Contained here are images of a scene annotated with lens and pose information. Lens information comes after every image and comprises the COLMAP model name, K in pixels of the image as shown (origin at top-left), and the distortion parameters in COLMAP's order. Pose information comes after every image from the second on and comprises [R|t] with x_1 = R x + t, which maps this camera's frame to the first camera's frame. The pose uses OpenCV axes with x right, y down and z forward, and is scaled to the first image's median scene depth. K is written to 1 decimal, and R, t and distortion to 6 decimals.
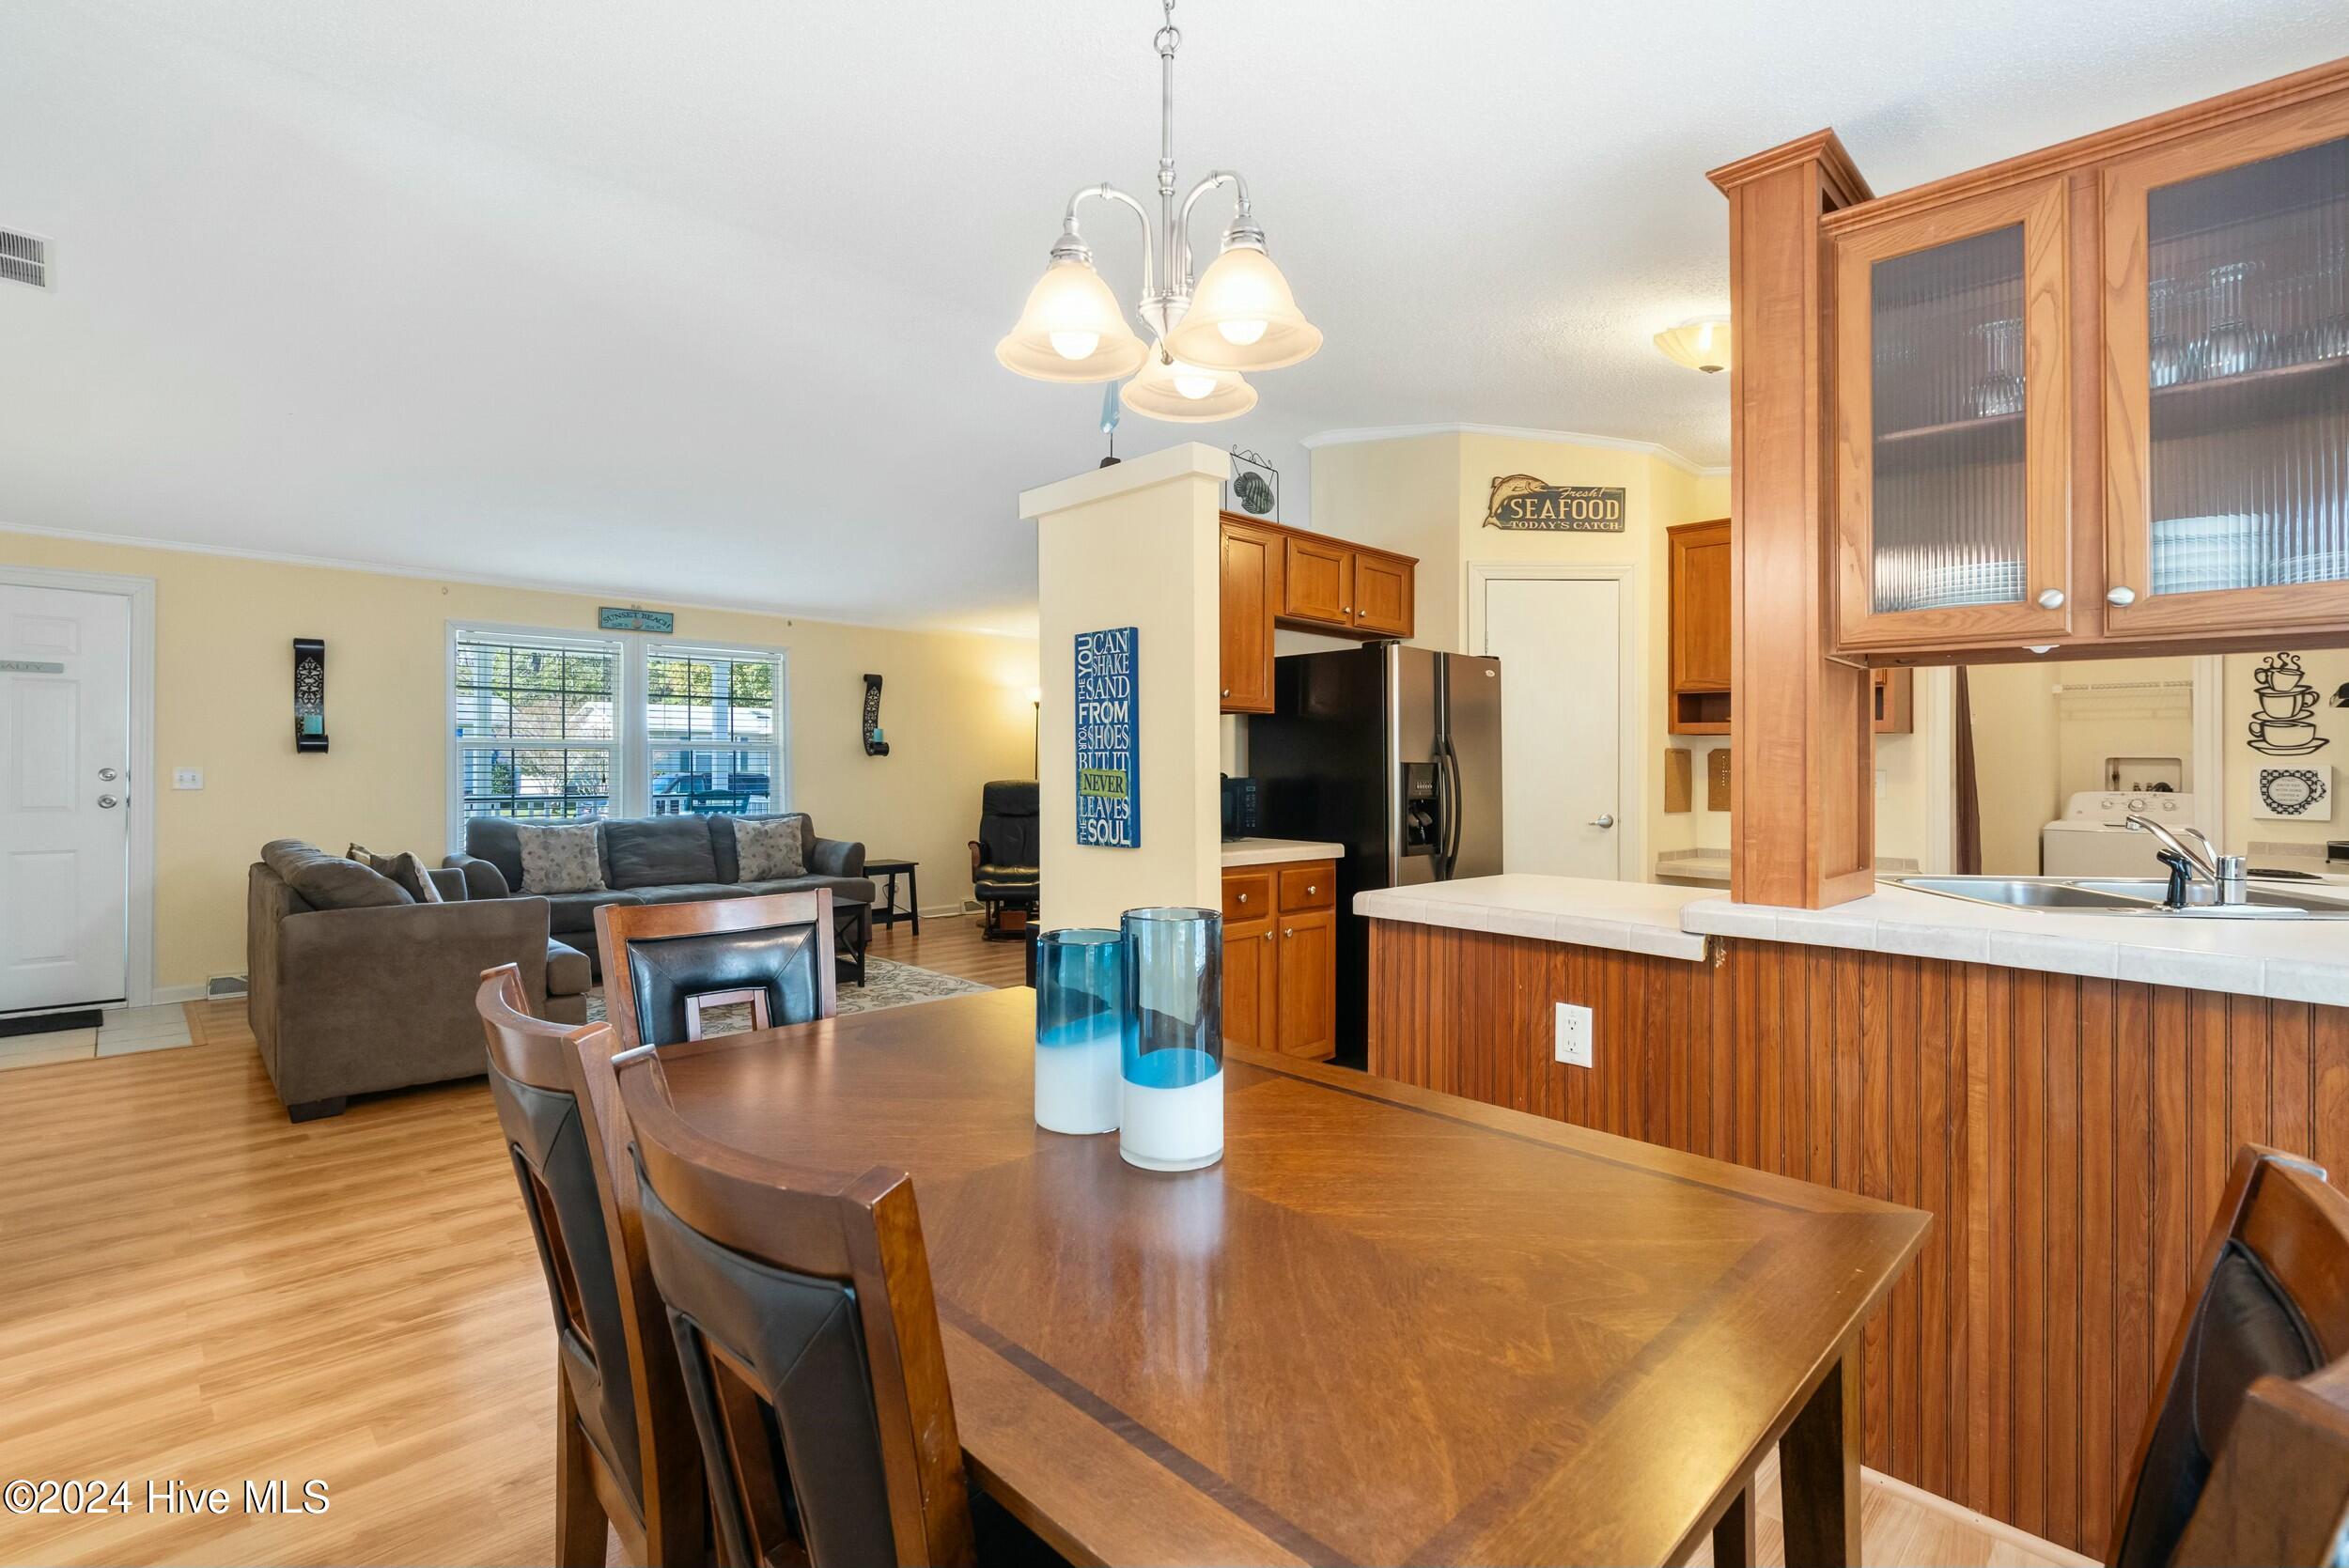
lens RADIAL K [[1072.2, 0, 1162.4], [0, 1072.2, 768.1], [0, 0, 1]] dist [-0.002234, -0.000536]
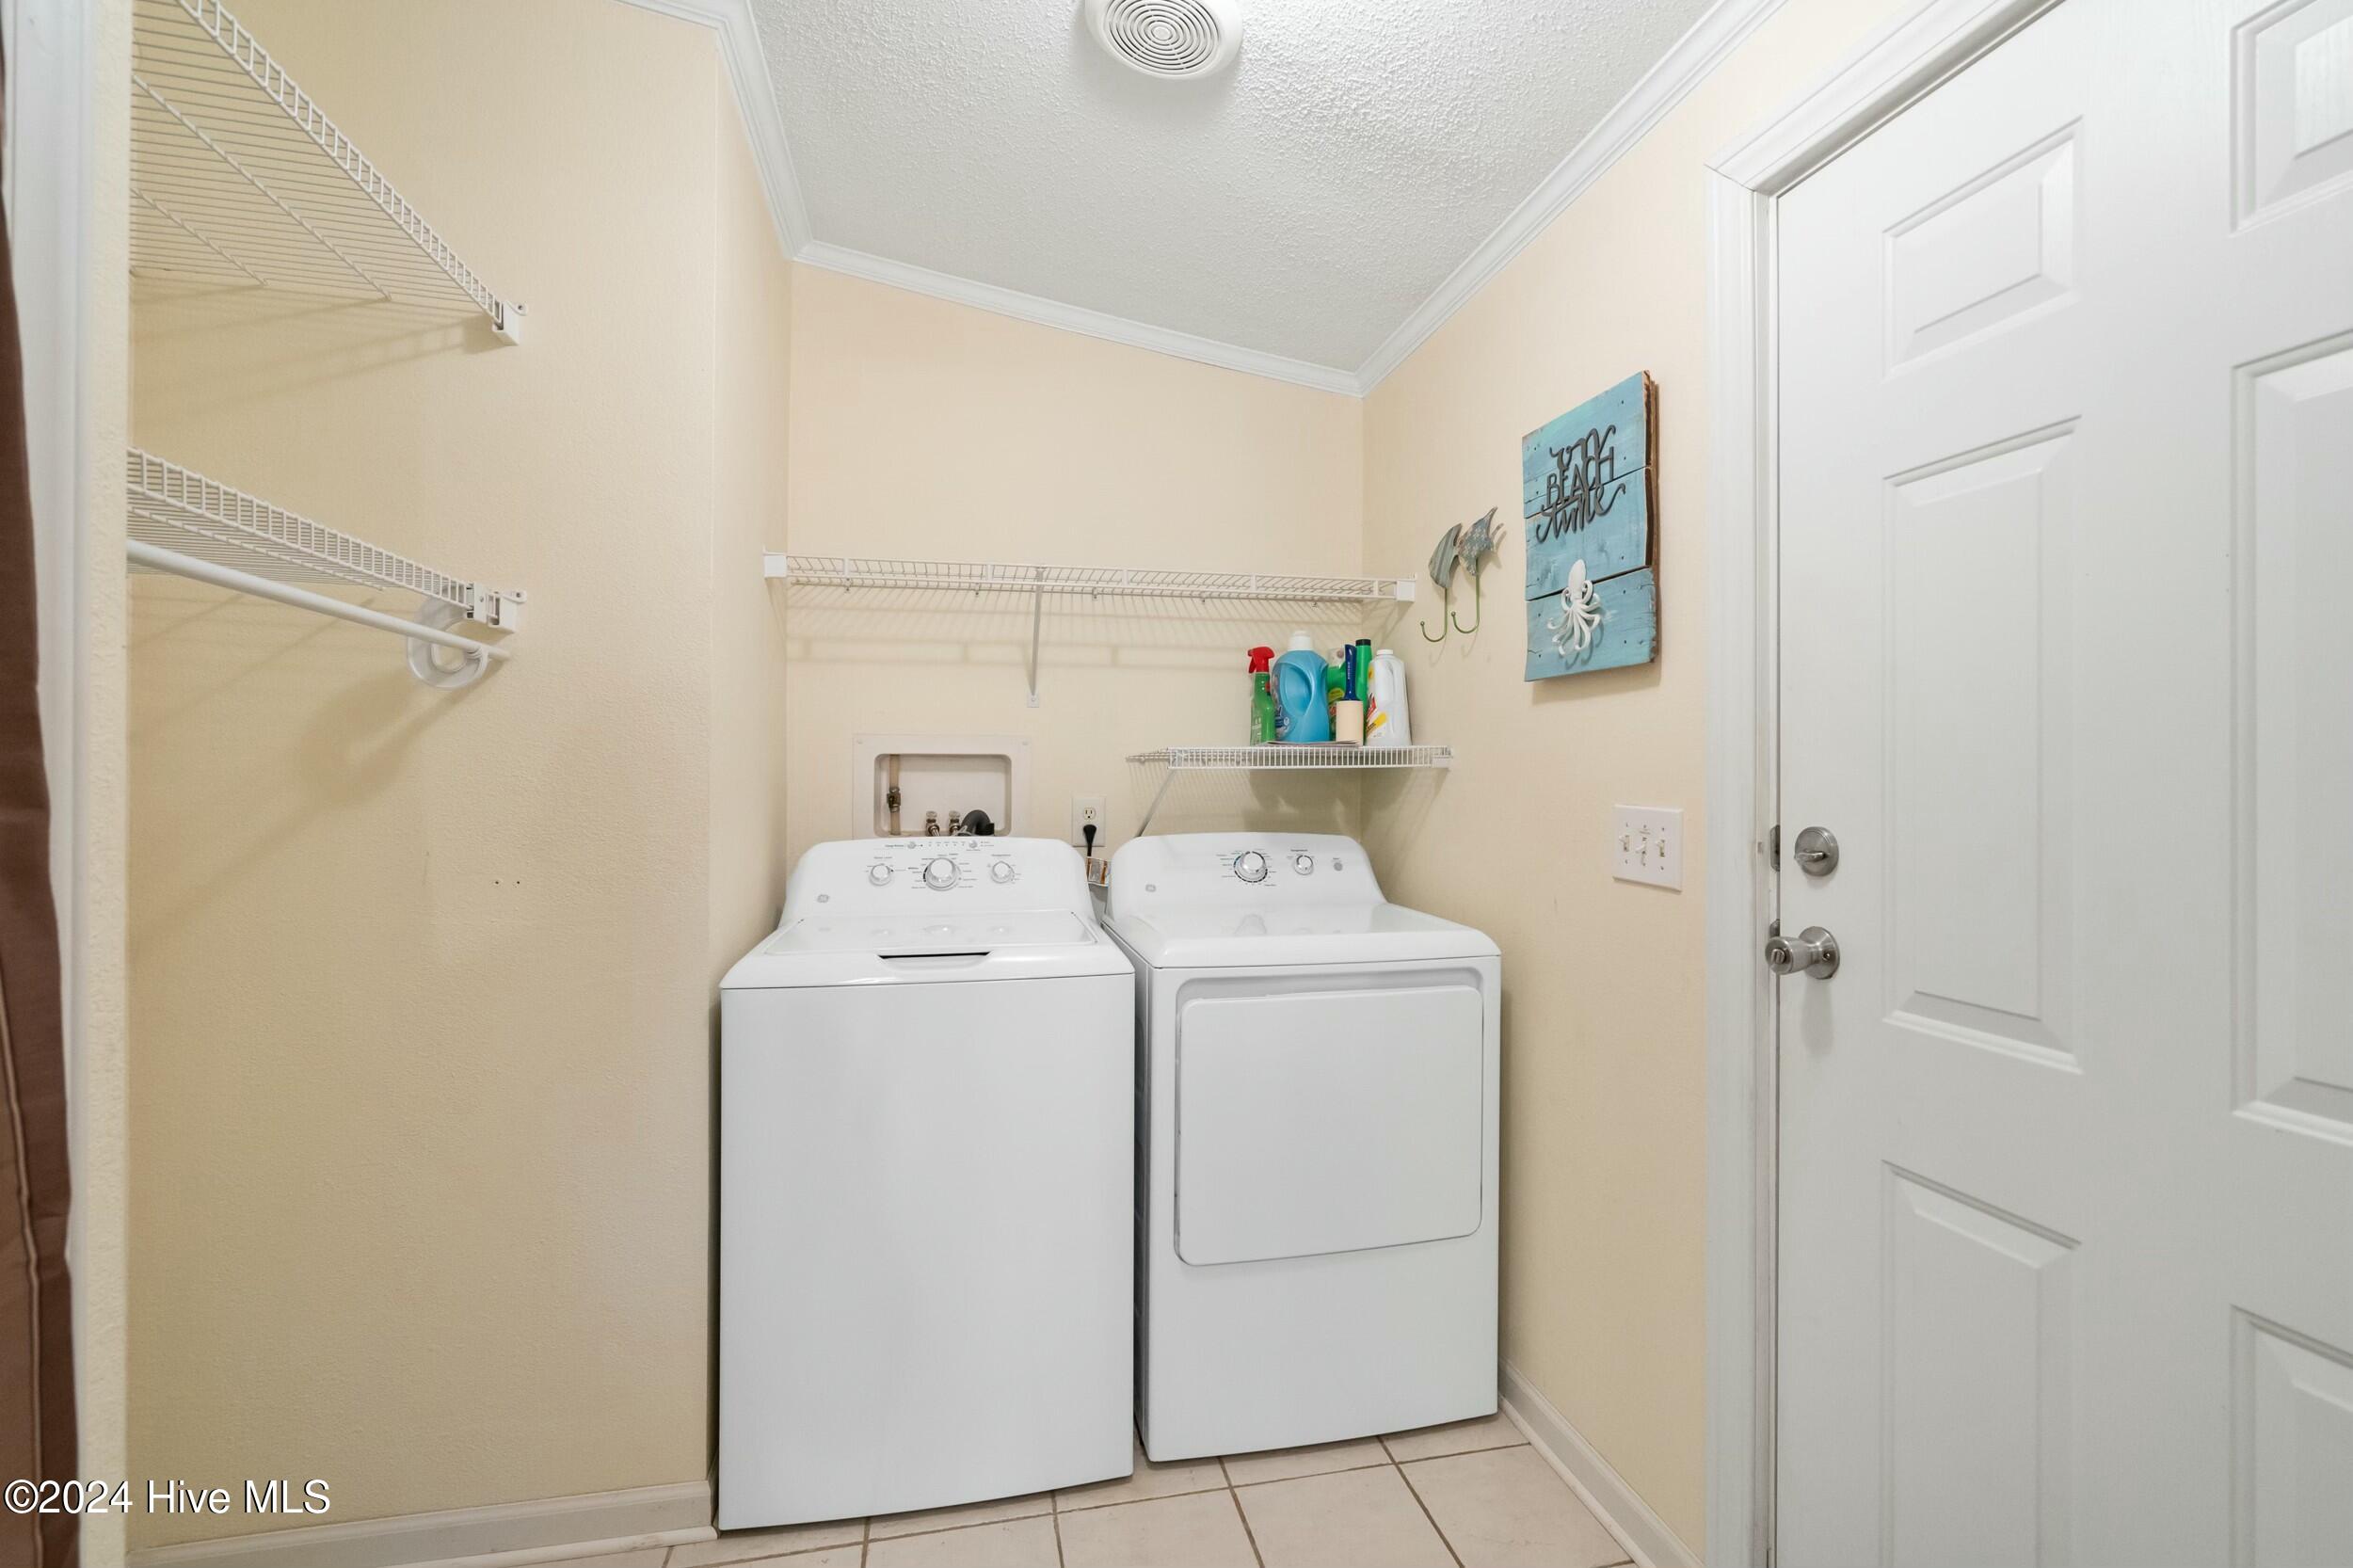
lens RADIAL K [[1074.1, 0, 1177.7], [0, 1074.1, 774.7], [0, 0, 1]] dist [-0.002234, -0.000536]
pose [[0.526216, -0.005662, 0.850332, 0.603860], [-0.002049, 0.999966, 0.007926, -0.005197], [-0.850348, -0.005913, 0.526187, 0.697842]]
